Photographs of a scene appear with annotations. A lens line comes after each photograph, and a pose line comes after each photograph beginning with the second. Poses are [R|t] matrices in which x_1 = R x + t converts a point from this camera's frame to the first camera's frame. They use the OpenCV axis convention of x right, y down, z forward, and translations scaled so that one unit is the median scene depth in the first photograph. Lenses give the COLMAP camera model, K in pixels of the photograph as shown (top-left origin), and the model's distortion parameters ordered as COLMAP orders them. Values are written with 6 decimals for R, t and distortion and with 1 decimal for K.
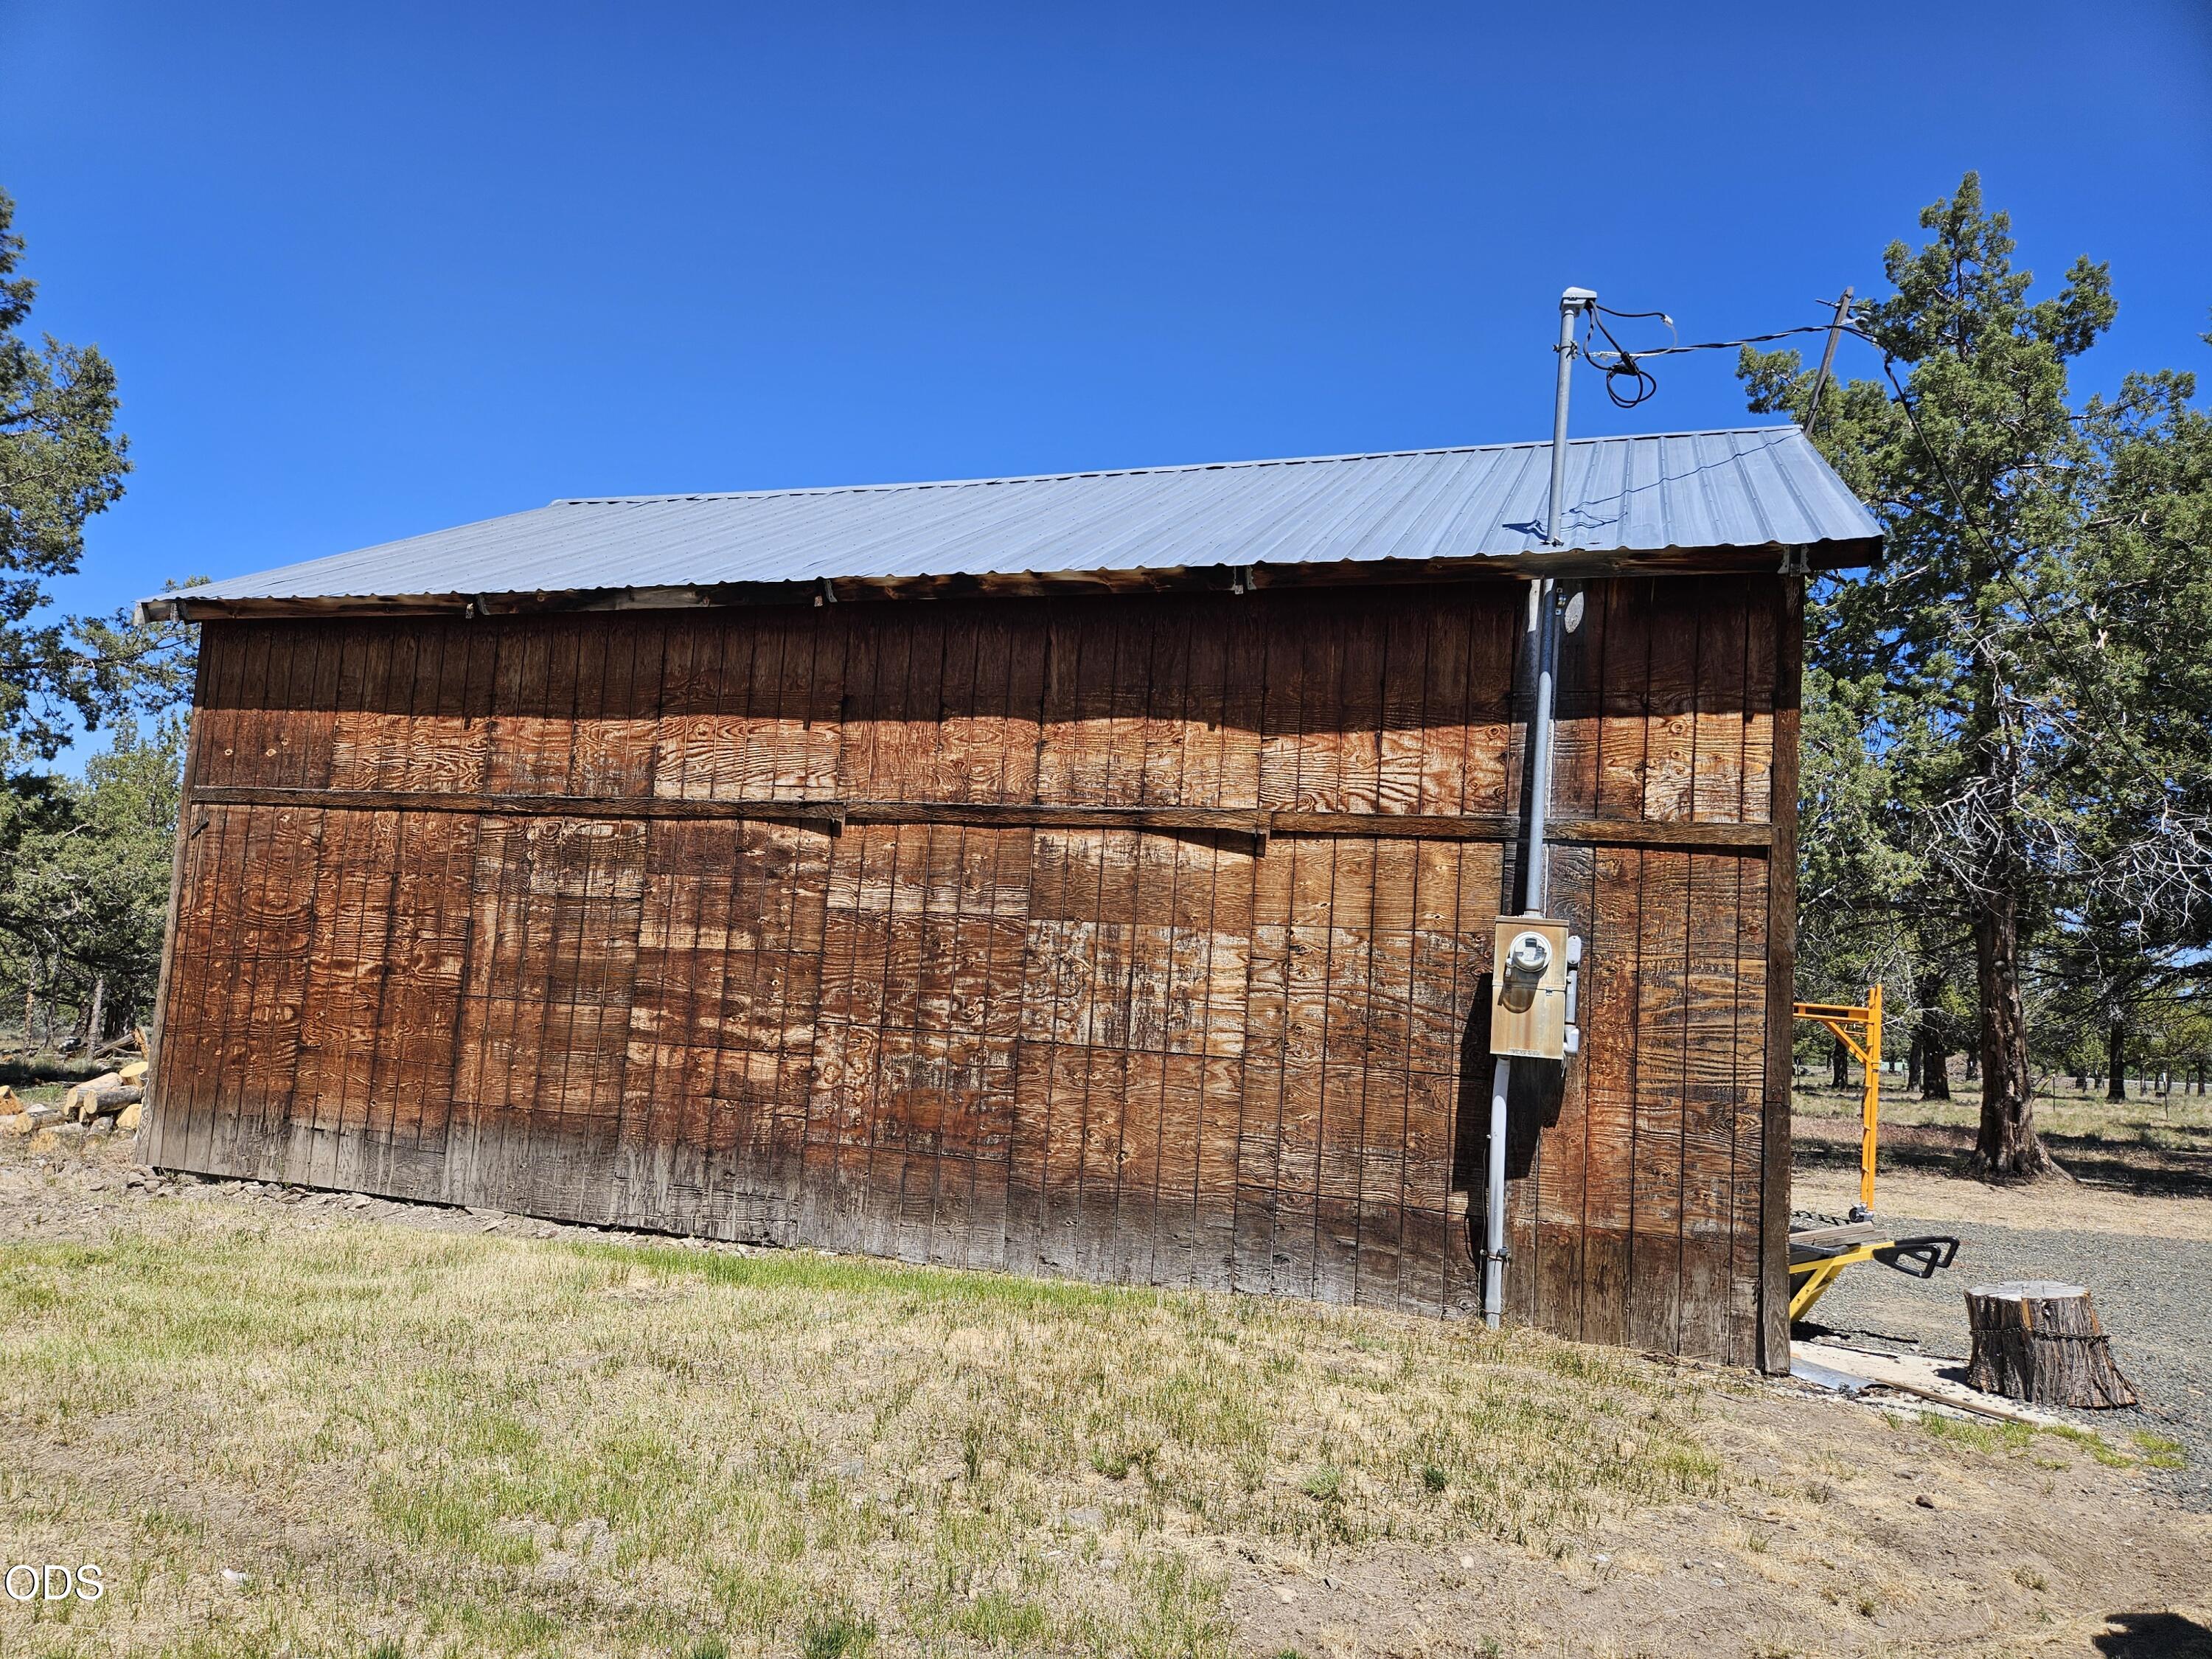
lens RADIAL K [[1478.2, 0, 1108.3], [0, 1478.2, 830.8], [0, 0, 1]] dist [0.027052, -0.005313]
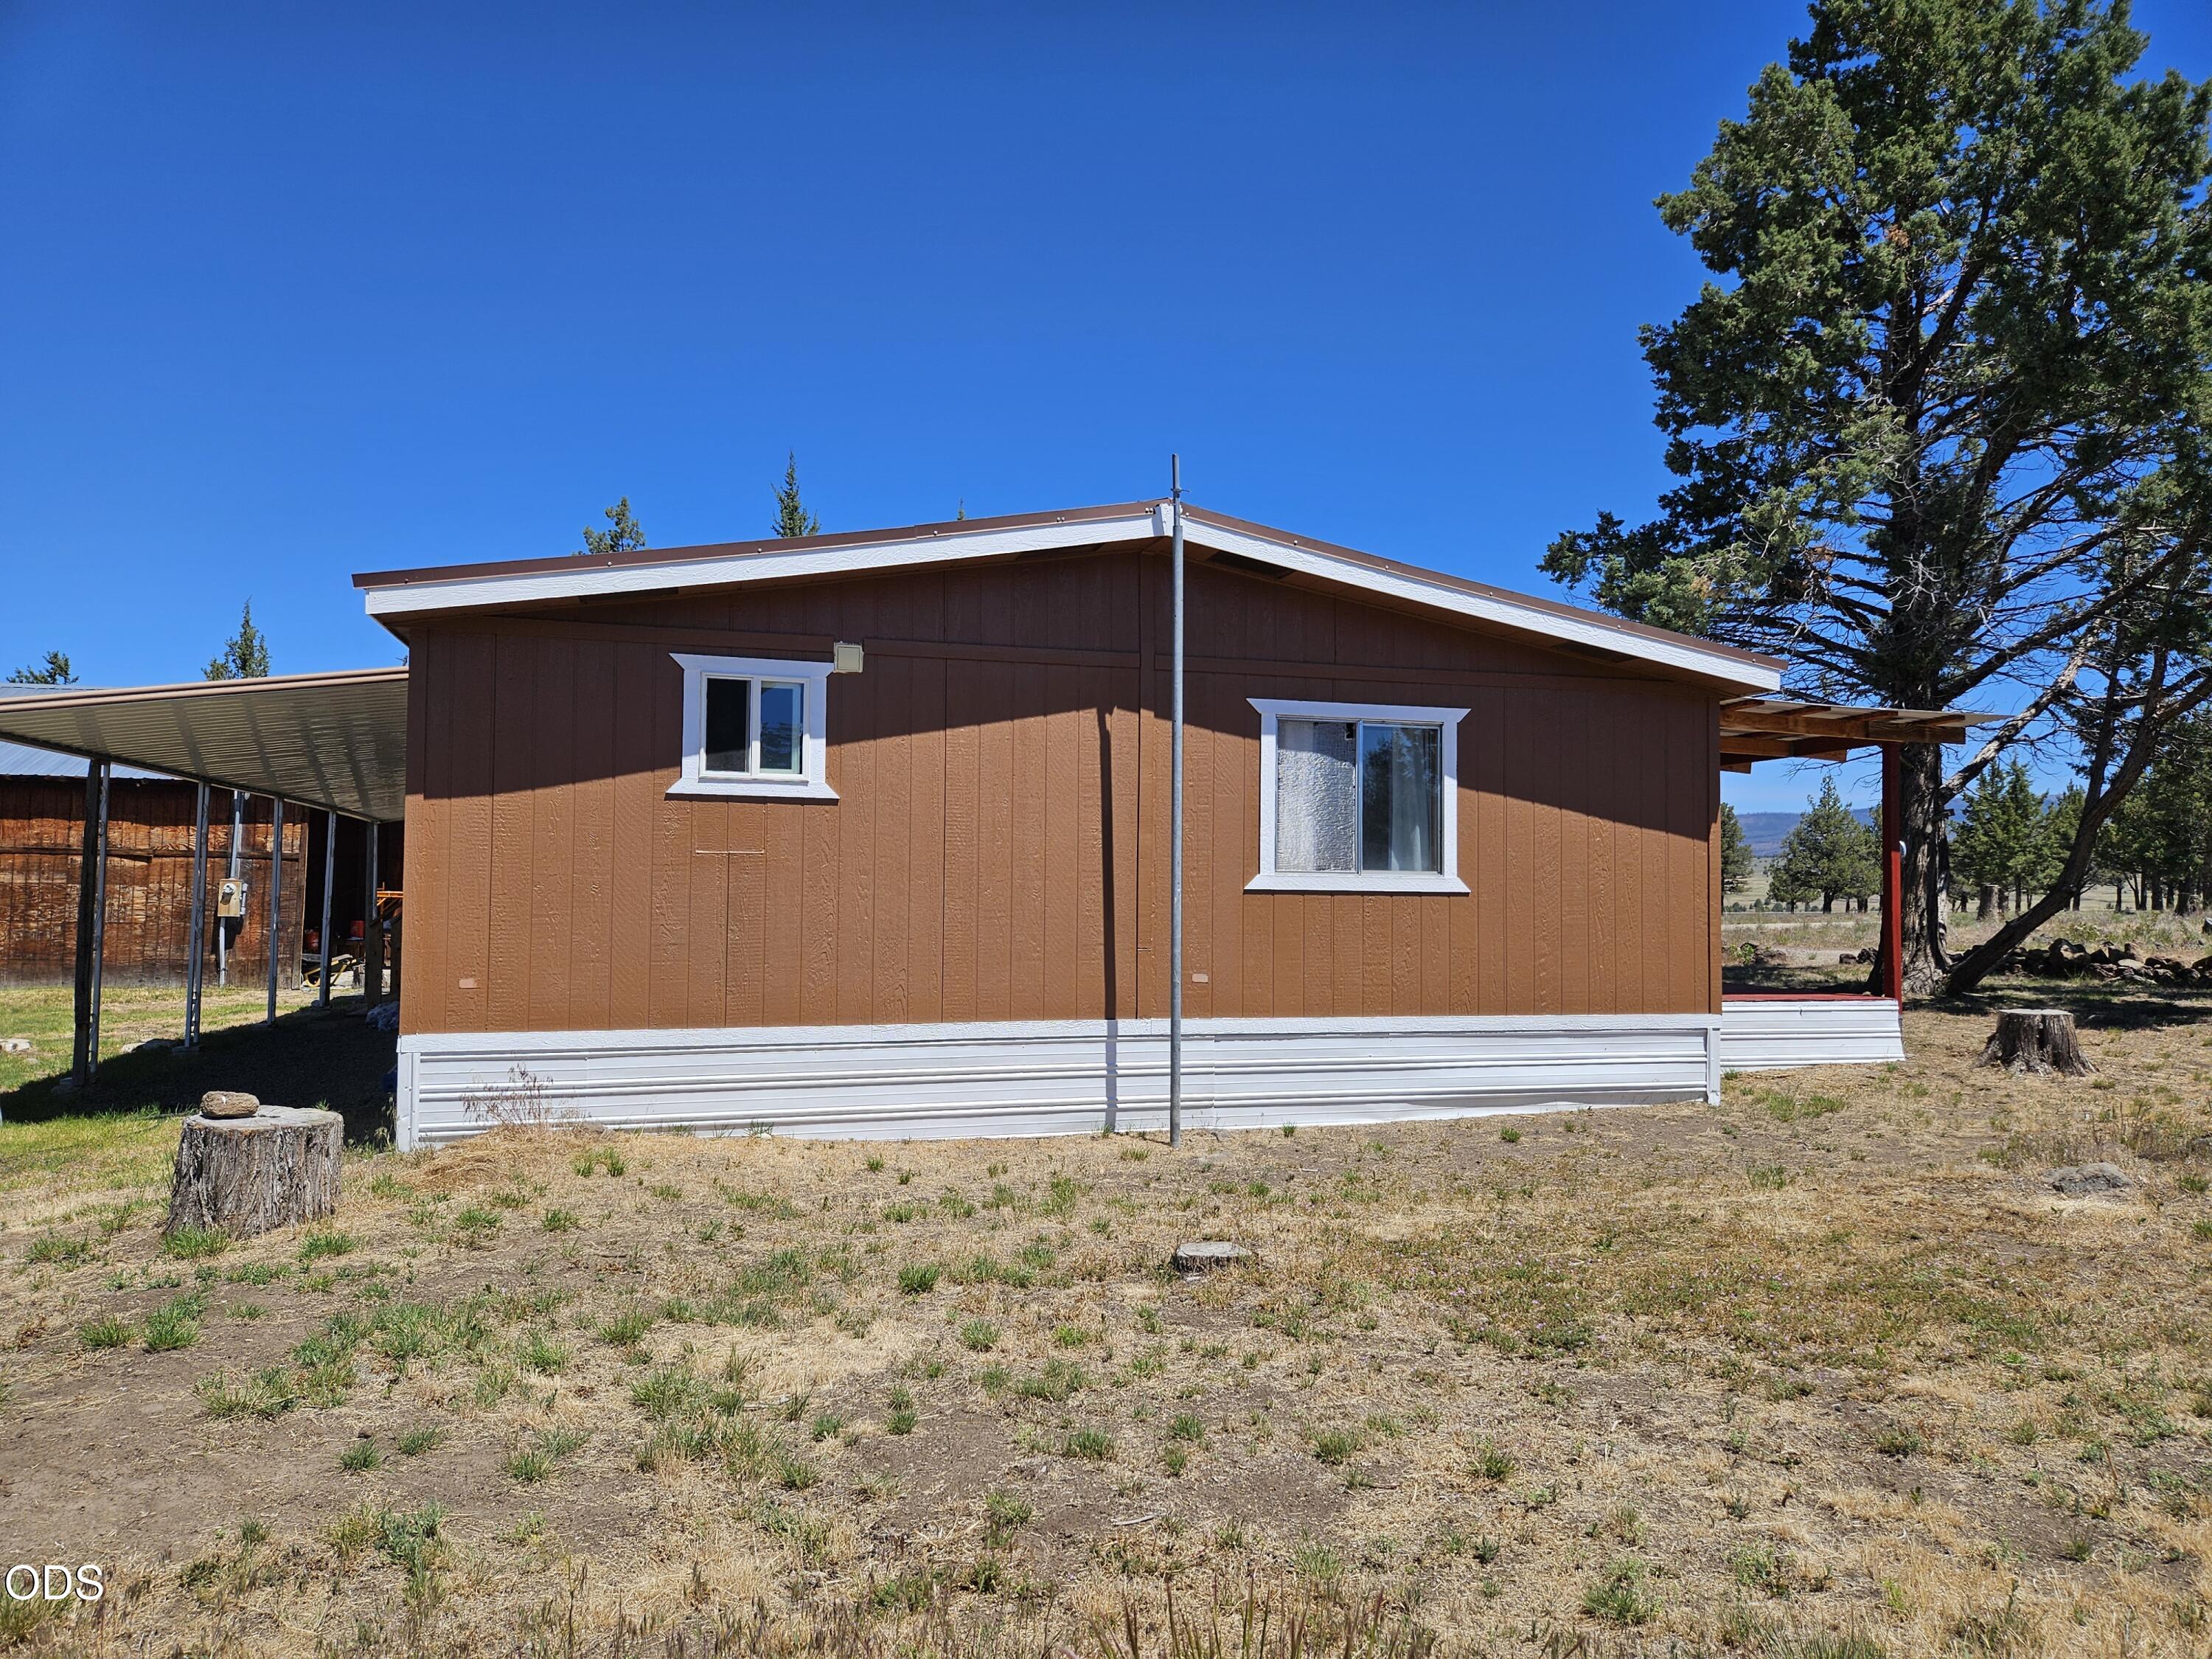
lens RADIAL K [[1478.2, 0, 1108.5], [0, 1478.2, 836.3], [0, 0, 1]] dist [0.027052, -0.005313]
pose [[0.875128, -0.029551, 0.482989, 0.375833], [-0.006964, 0.997261, 0.073636, -0.311638], [-0.483842, -0.067804, 0.872525, -3.048963]]
